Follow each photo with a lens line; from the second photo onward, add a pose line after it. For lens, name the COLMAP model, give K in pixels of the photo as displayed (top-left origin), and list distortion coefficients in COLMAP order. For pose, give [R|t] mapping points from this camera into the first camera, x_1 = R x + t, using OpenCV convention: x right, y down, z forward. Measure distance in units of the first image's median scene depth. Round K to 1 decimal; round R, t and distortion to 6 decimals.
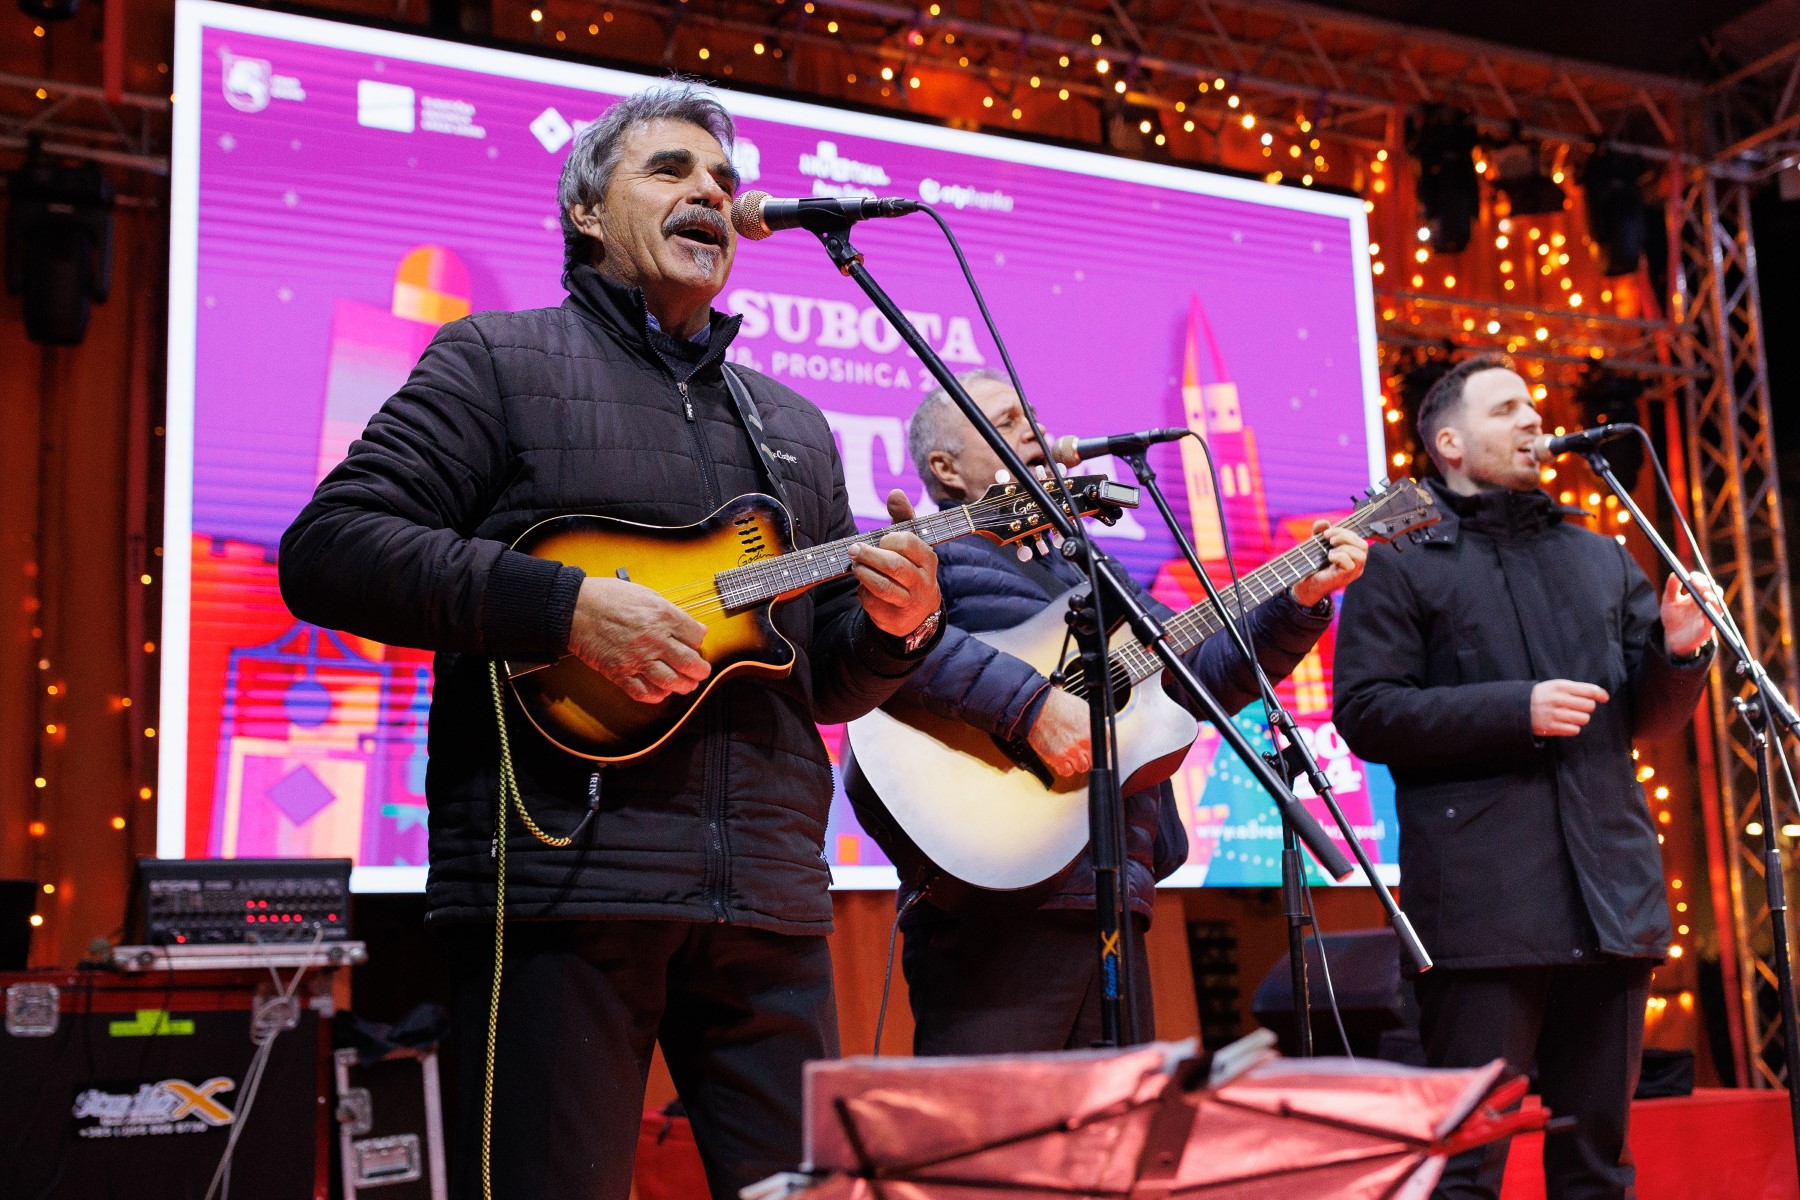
lens RADIAL K [[2183.6, 0, 910.7], [0, 2183.6, 691.5], [0, 0, 1]] dist [-0.001652, 0.041513]
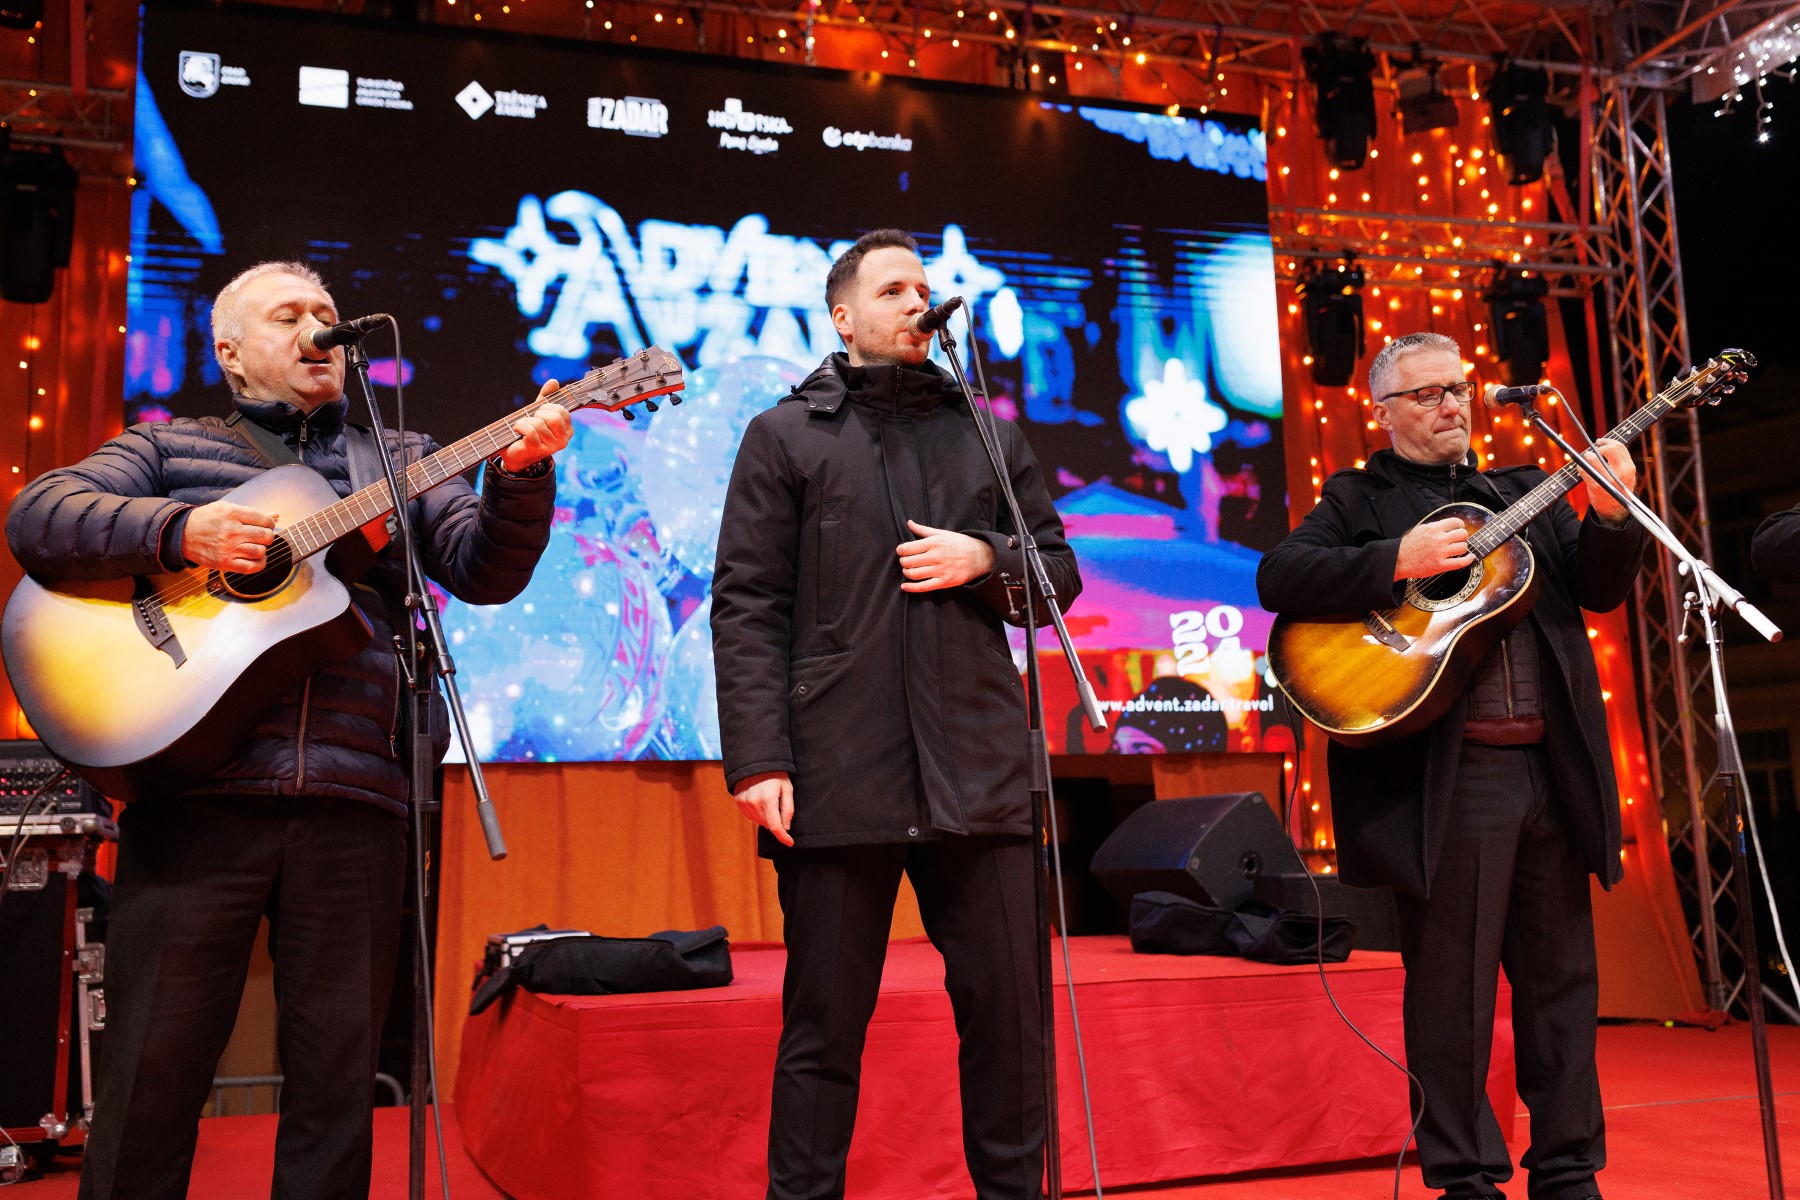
lens RADIAL K [[1801.0, 0, 900.0], [0, 1801.0, 600.0], [0, 0, 1]] dist [0.007025, -0.002379]
pose [[0.987453, -0.018923, -0.156775, 0.174657], [0.019772, 0.999797, 0.003857, 0.005538], [0.156670, -0.006908, 0.987627, 0.085034]]
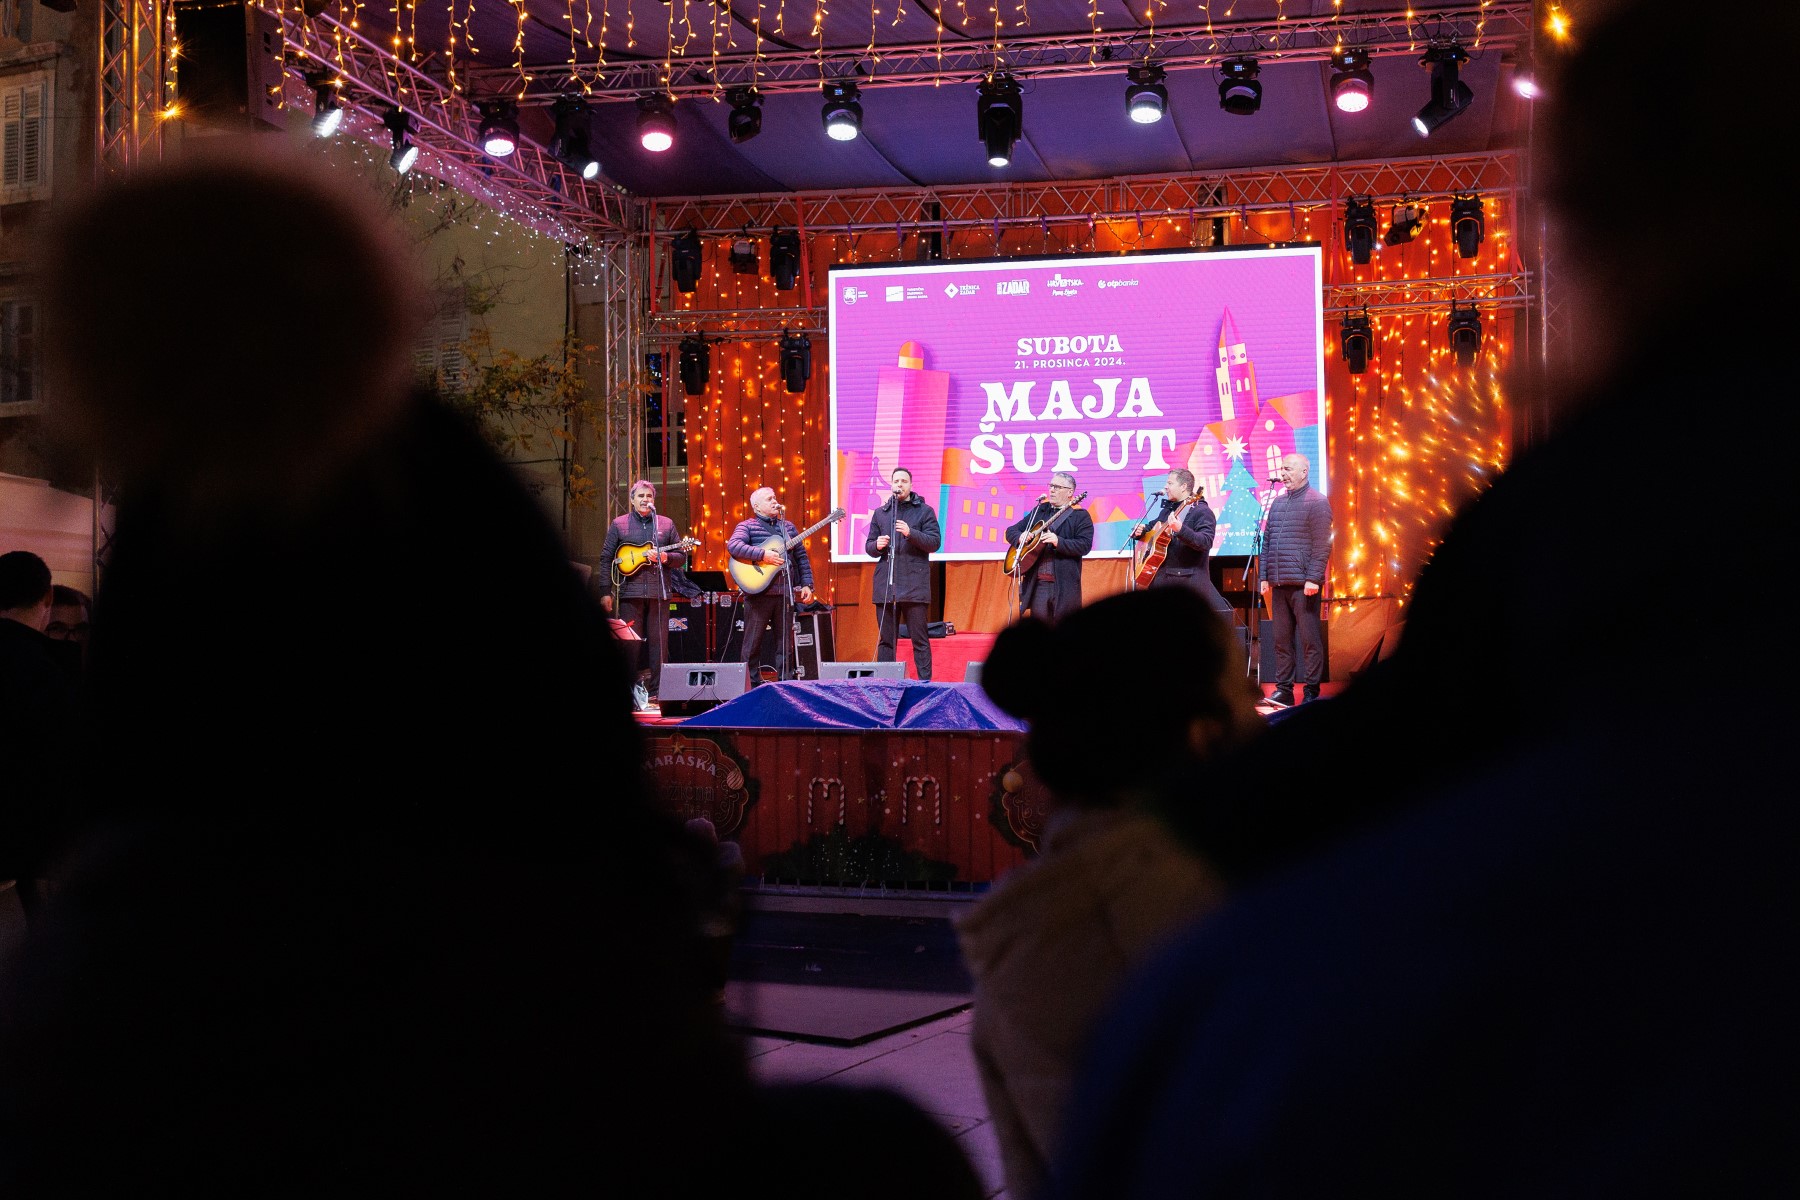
lens RADIAL K [[2183.6, 0, 910.7], [0, 2183.6, 691.5], [0, 0, 1]] dist [-0.001652, 0.041513]
pose [[0.757259, 0.054588, -0.650830, 1.446263], [0.081498, 0.980815, 0.177090, -0.220804], [0.648010, -0.187144, 0.738281, -1.056213]]
